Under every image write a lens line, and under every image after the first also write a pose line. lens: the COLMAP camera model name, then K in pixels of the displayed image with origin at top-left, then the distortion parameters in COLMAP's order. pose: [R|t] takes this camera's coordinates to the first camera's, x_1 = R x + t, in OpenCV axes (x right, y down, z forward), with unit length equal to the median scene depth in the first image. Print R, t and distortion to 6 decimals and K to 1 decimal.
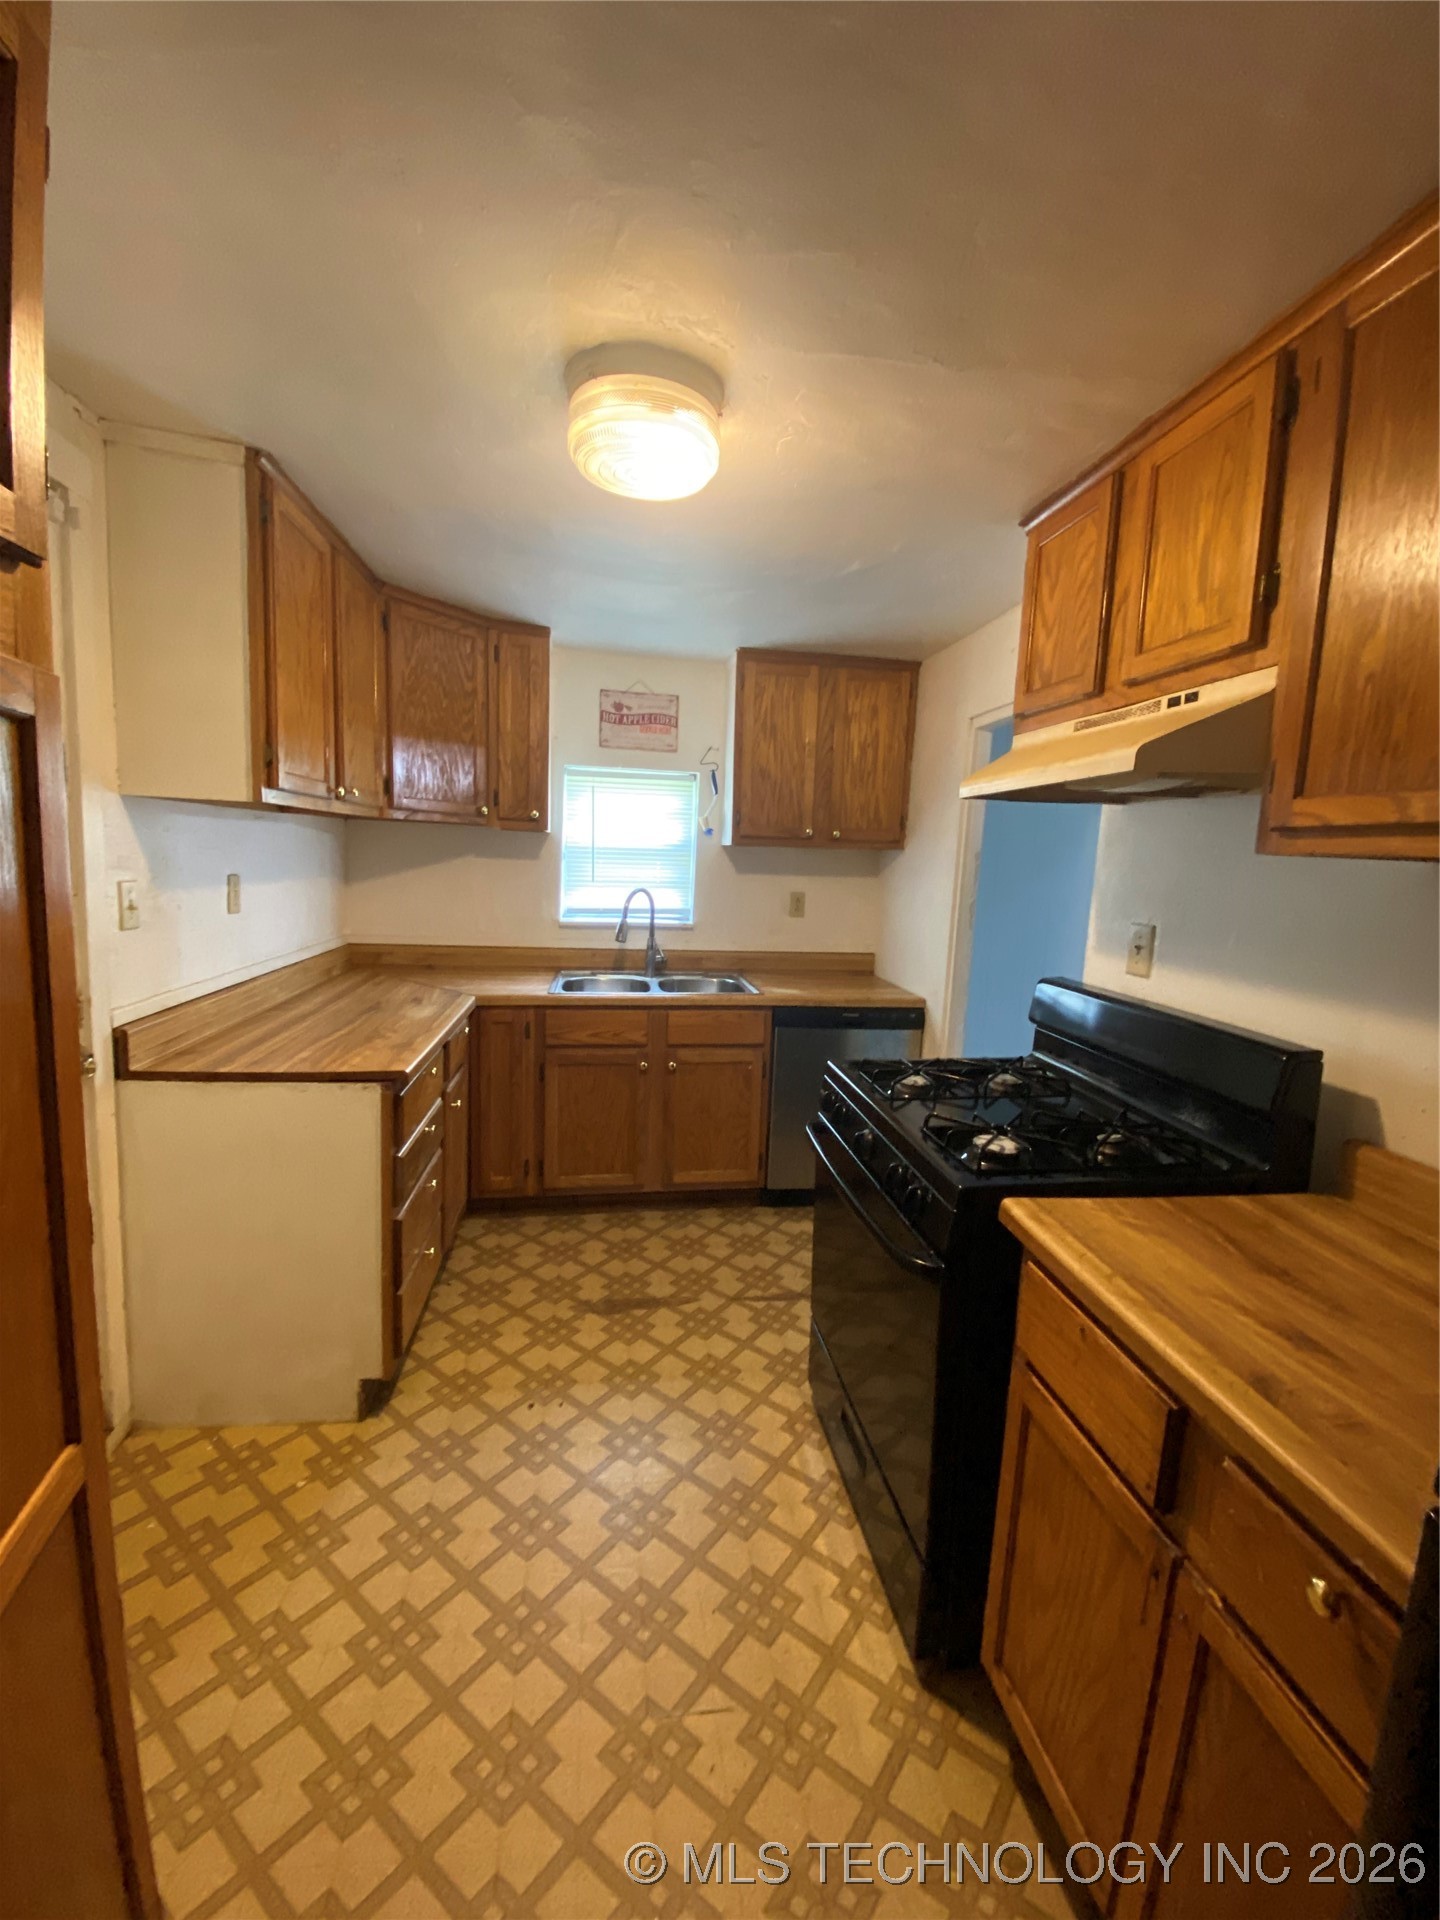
lens RADIAL K [[778.5, 0, 719.8], [0, 778.5, 948.7], [0, 0, 1]] dist [-0.009951, -0.006189]
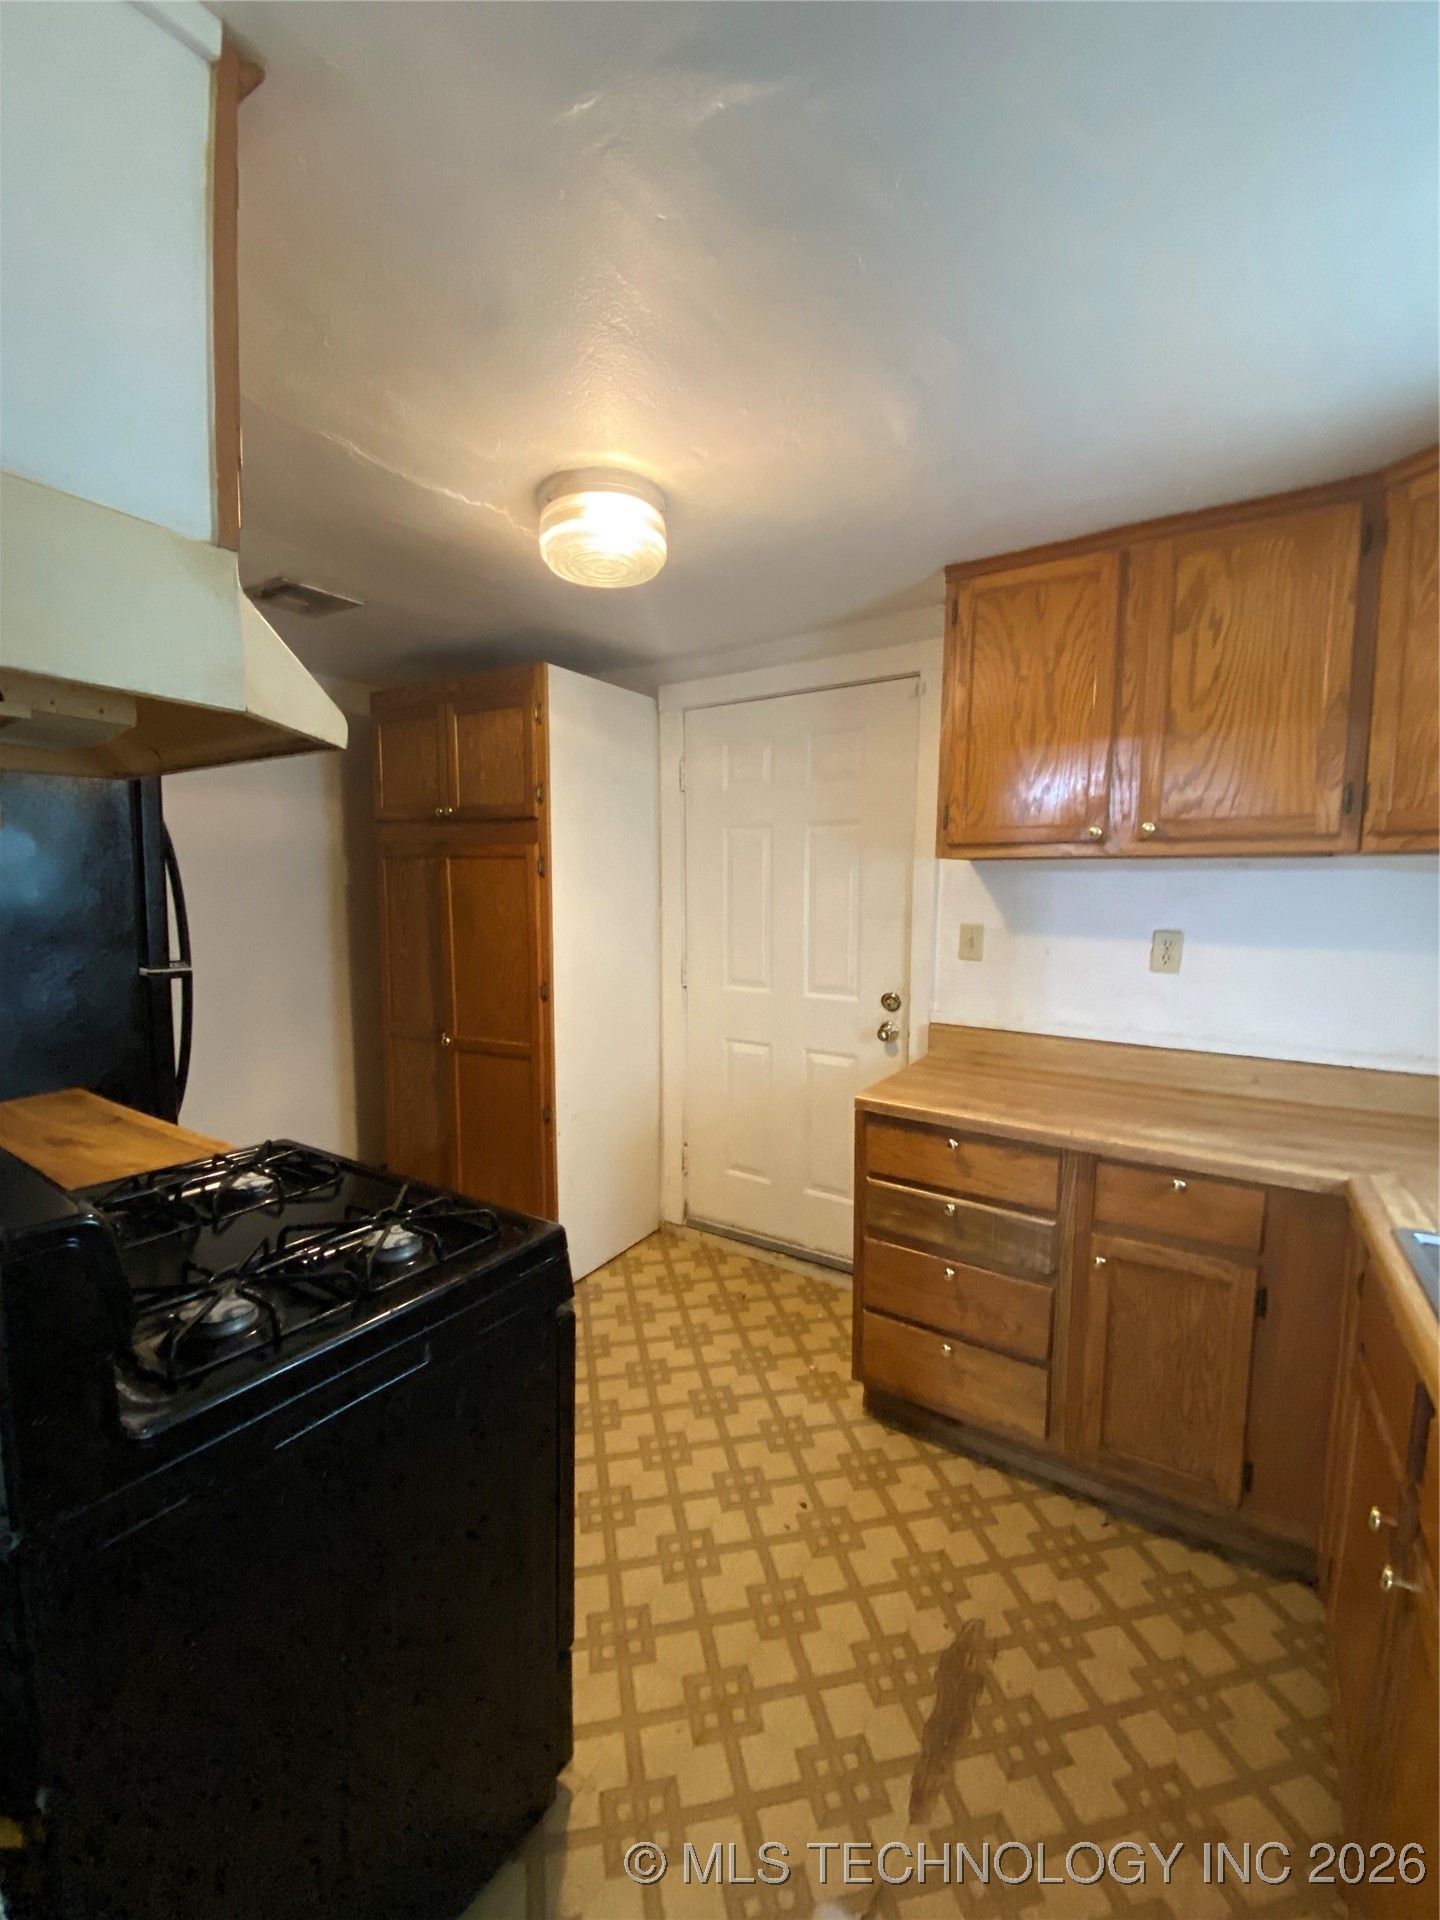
lens RADIAL K [[778.5, 0, 718.0], [0, 778.5, 967.3], [0, 0, 1]] dist [-0.009951, -0.006189]
pose [[-0.657106, 0.061976, -0.751246, 0.421656], [-0.098544, 0.980999, 0.167125, -0.157566], [0.747329, 0.183849, -0.638513, 1.248157]]
